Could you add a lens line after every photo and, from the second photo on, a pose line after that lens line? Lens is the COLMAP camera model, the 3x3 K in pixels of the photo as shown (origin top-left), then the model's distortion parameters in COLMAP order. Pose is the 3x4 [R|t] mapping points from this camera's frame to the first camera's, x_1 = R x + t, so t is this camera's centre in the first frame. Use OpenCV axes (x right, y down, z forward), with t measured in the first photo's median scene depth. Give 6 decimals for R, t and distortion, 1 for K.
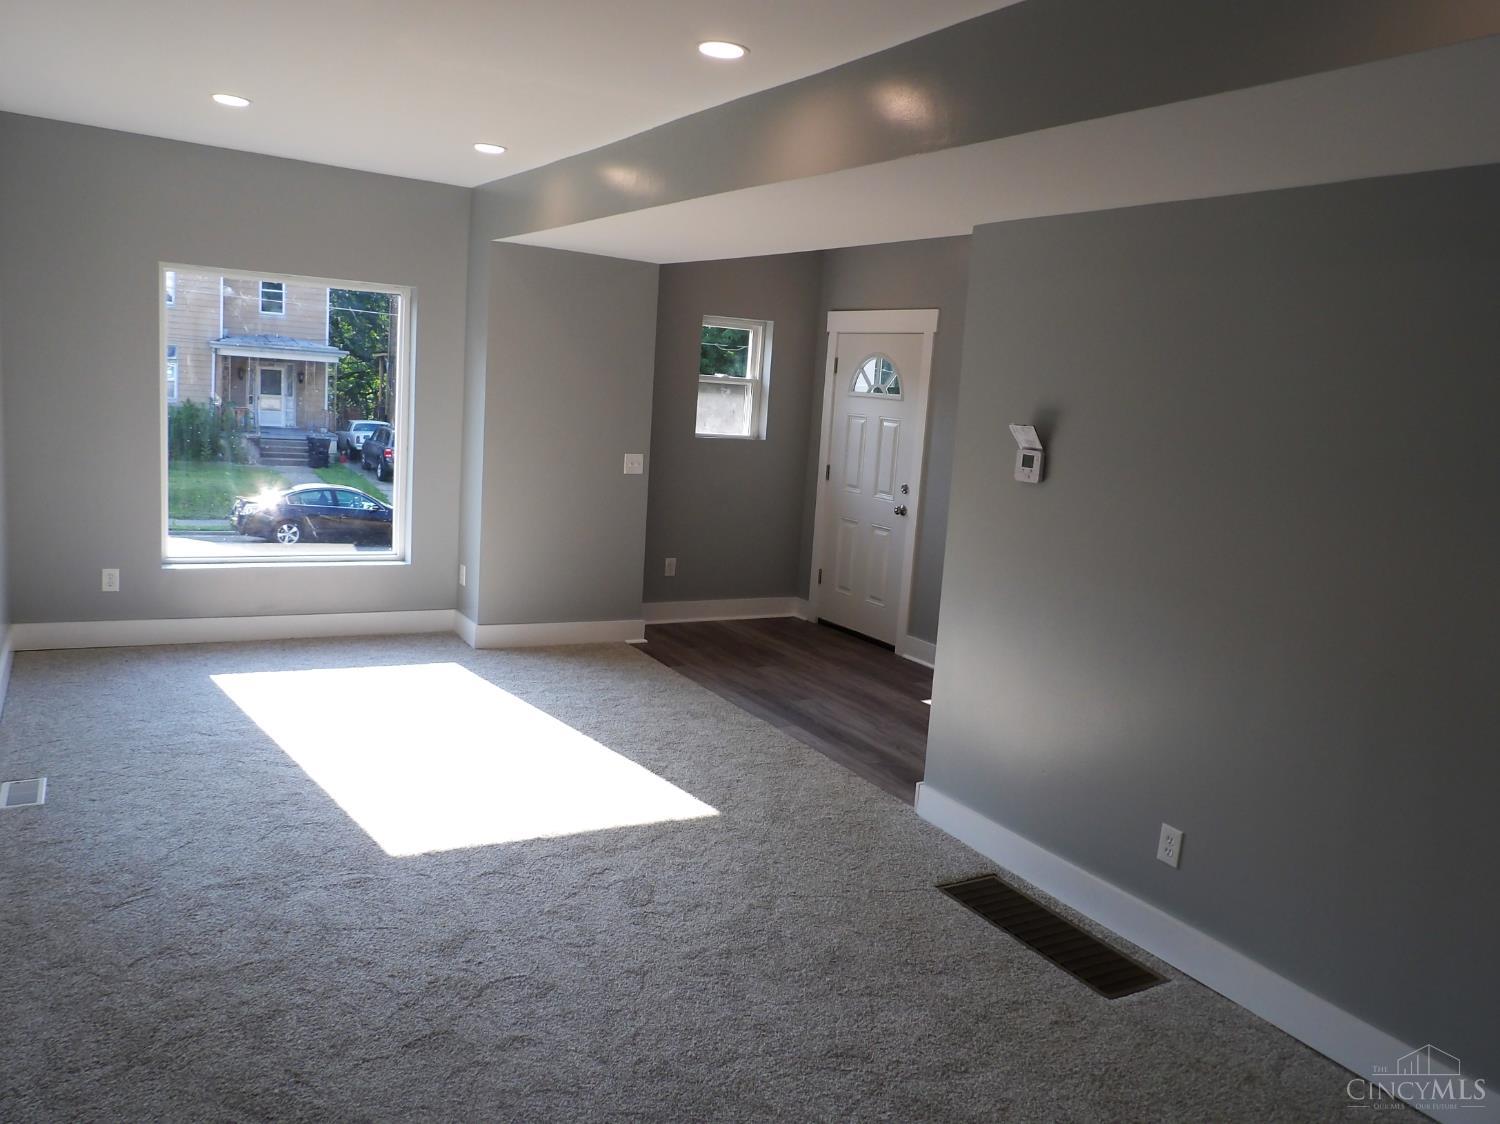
lens RADIAL K [[1116.0, 0, 748.8], [0, 1116.0, 559.3], [0, 0, 1]] dist [-0.053726, 0.056843]
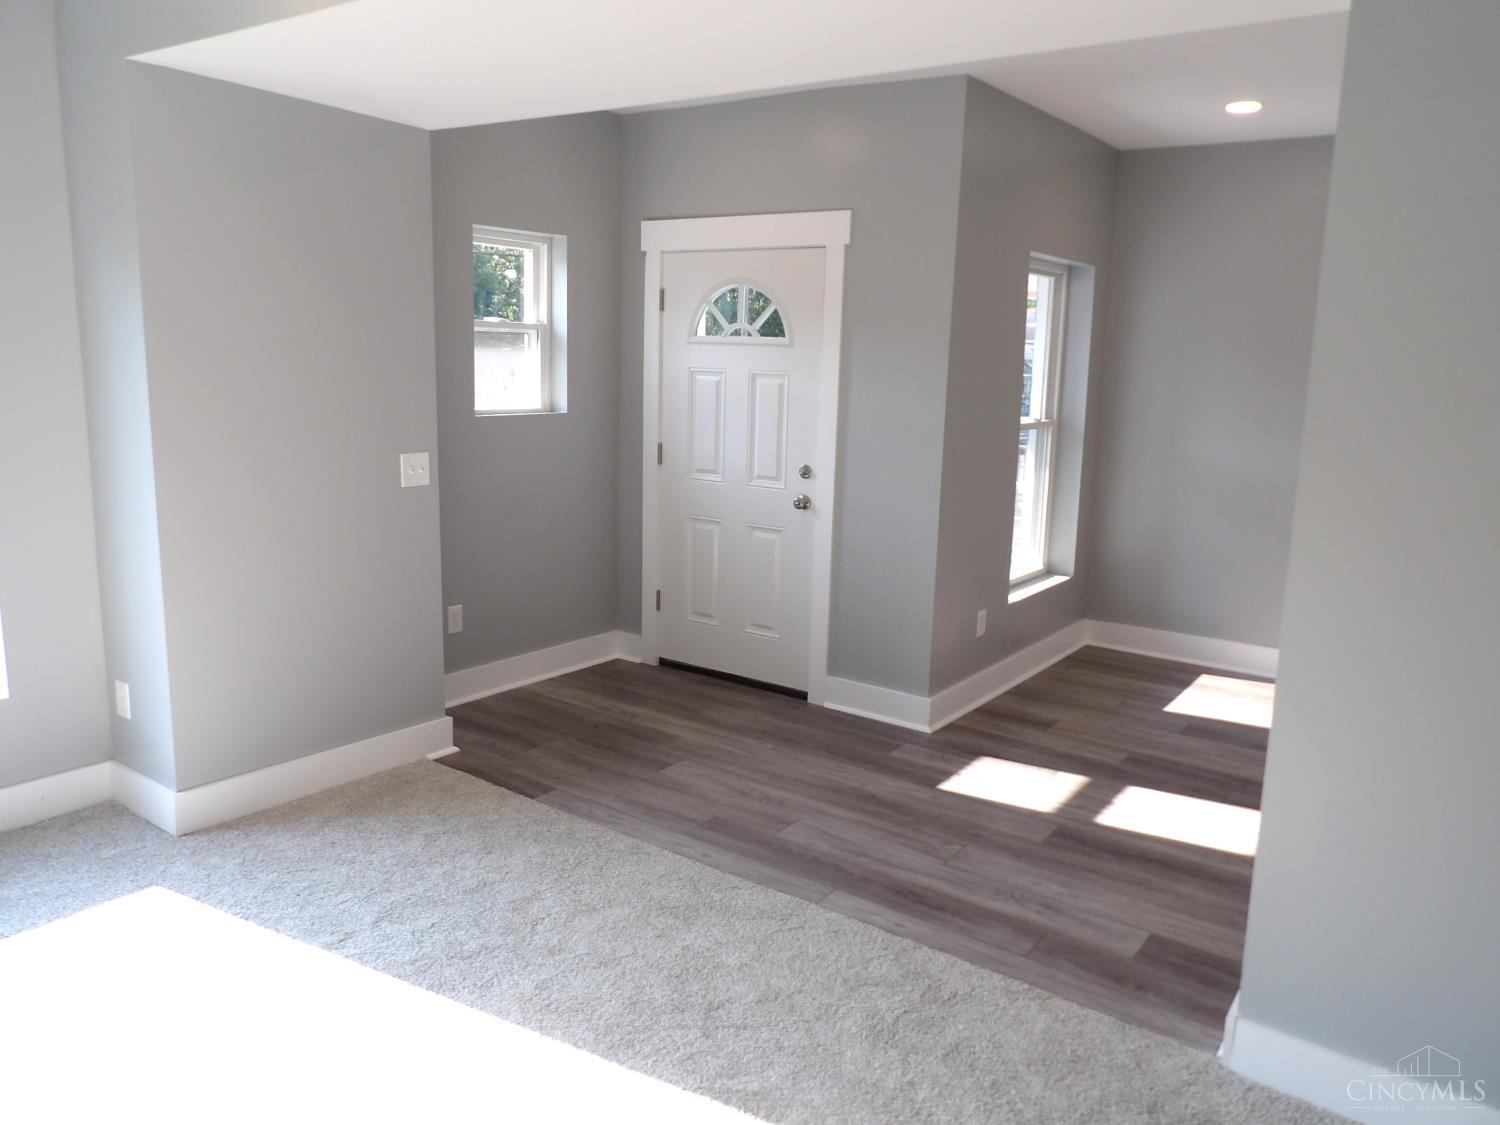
lens RADIAL K [[1116.0, 0, 773.3], [0, 1116.0, 559.1], [0, 0, 1]] dist [-0.053726, 0.056843]
pose [[0.915904, -0.112858, 0.385204, -0.158284], [0.094667, 0.993323, 0.065935, -0.057249], [-0.390074, -0.023924, 0.920473, 0.361662]]
